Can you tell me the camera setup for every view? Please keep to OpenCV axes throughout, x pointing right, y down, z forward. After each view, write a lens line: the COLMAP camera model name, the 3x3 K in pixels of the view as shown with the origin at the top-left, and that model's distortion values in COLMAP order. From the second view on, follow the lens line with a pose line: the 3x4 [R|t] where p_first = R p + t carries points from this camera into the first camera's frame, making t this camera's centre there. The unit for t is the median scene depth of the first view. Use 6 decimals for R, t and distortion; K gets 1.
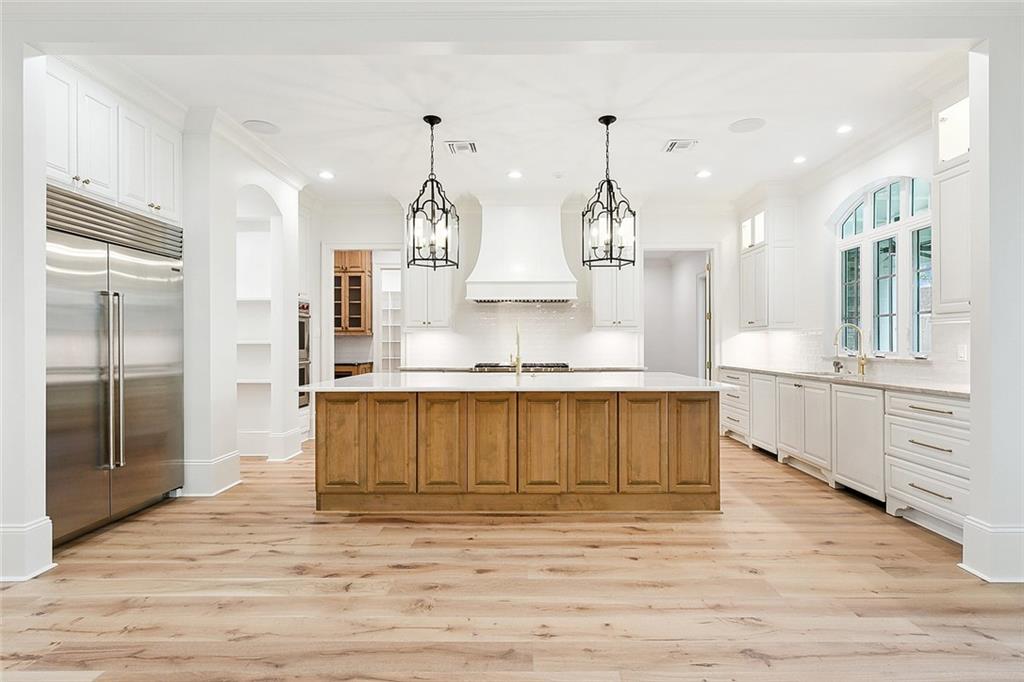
lens RADIAL K [[524.8, 0, 523.5], [0, 524.8, 343.0], [0, 0, 1]] dist [0.002960, 0.000579]
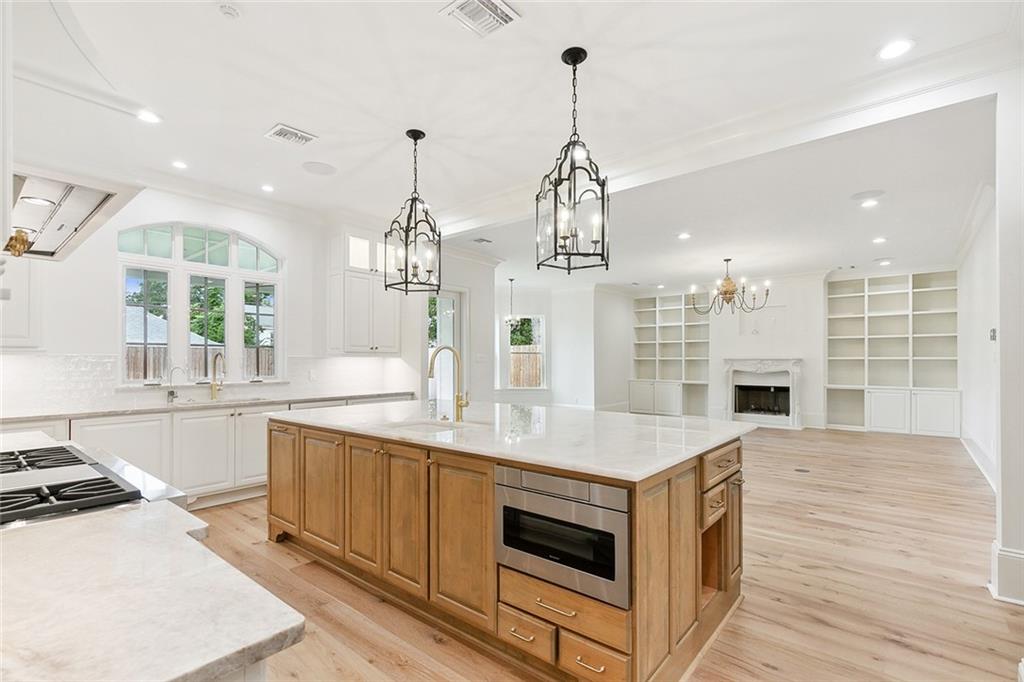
lens RADIAL K [[475.5, 0, 507.6], [0, 475.5, 356.1], [0, 0, 1]] dist [0.003060, 0.000117]
pose [[-0.767822, 0.009093, 0.640599, -0.515088], [0.001723, 0.999925, -0.012128, -0.017948], [-0.640661, -0.008208, -0.767780, 1.548635]]
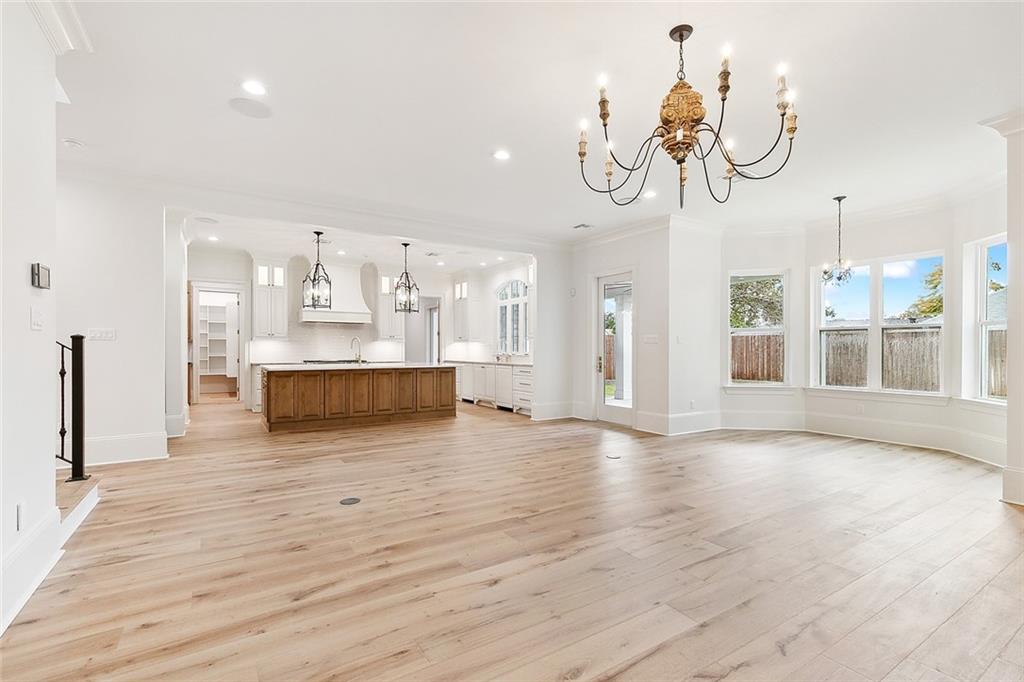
lens RADIAL K [[464.8, 0, 523.1], [0, 464.8, 351.0], [0, 0, 1]] dist [0.002802, 0.000210]
pose [[0.833290, 0.000035, 0.552837, -0.500792], [-0.002436, 0.999991, 0.003608, 0.004944], [-0.552831, -0.004353, 0.833282, -0.870268]]
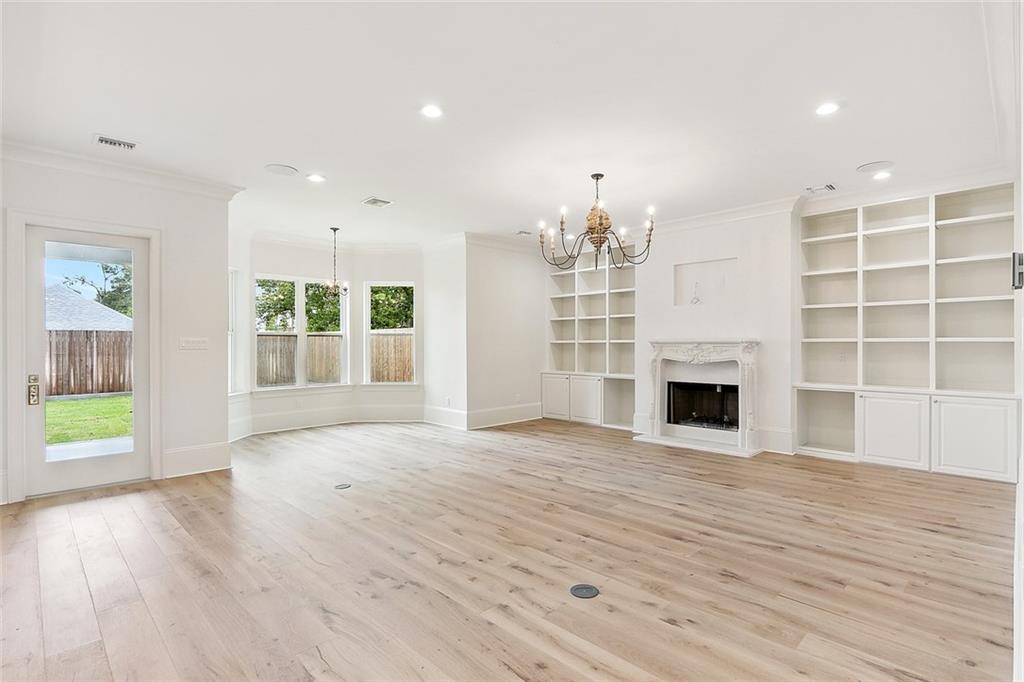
lens RADIAL K [[502.3, 0, 512.0], [0, 502.3, 341.0], [0, 0, 1]] dist [-0.003055, -0.000640]
pose [[-0.705475, 0.009549, 0.708670, -0.675453], [0.005337, 0.999952, -0.008161, -0.022455], [-0.708714, -0.001975, -0.705493, 0.519837]]
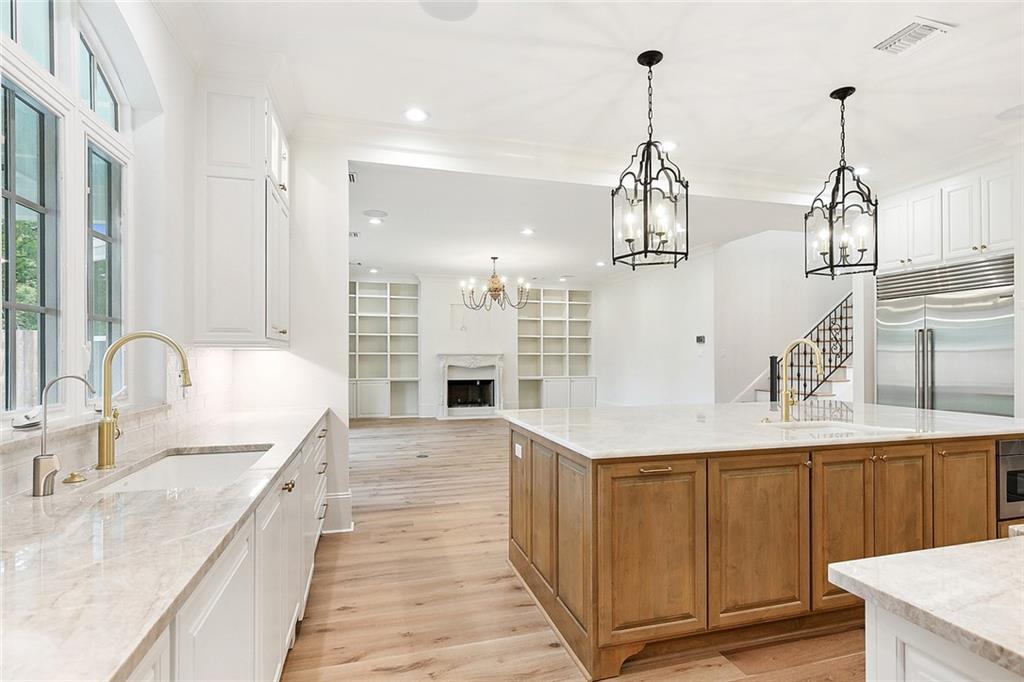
lens RADIAL K [[525.7, 0, 530.3], [0, 525.7, 357.1], [0, 0, 1]] dist [-0.000452, -0.000141]
pose [[-0.954370, 0.003762, -0.298602, 0.530006], [0.003167, 0.999992, 0.002476, -0.021280], [0.298609, 0.001417, -0.954374, 1.634232]]
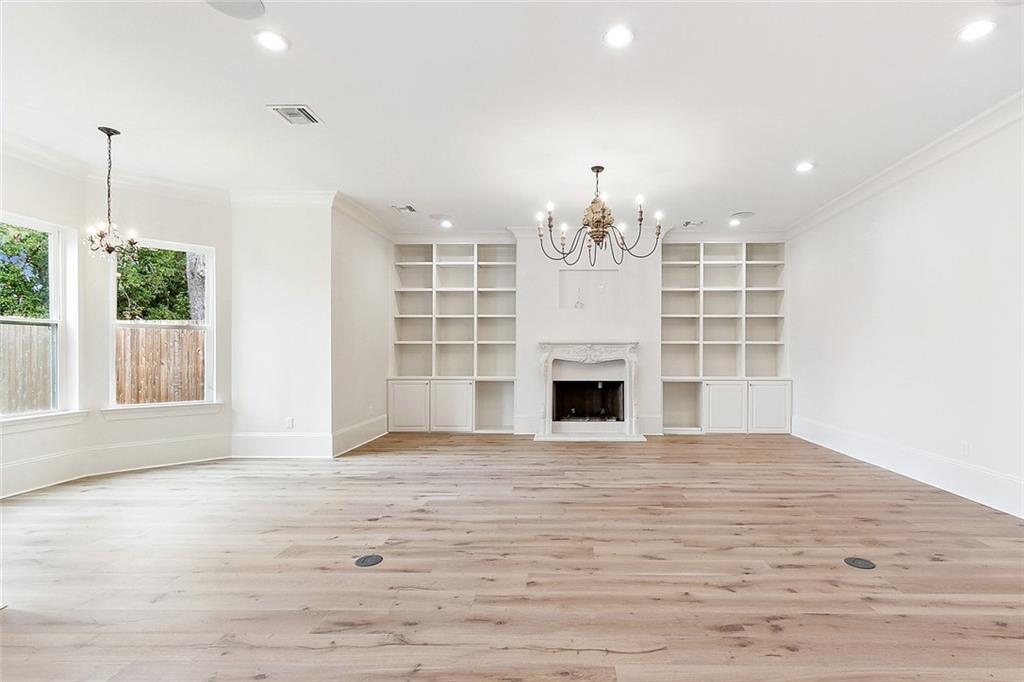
lens RADIAL K [[492.9, 0, 560.3], [0, 492.9, 352.3], [0, 0, 1]] dist [0.003350, -0.000086]
pose [[-0.999948, 0.003083, 0.009767, 0.098724], [0.003079, 0.999995, -0.000357, 0.002472], [-0.009768, -0.000327, -0.999952, 0.676665]]
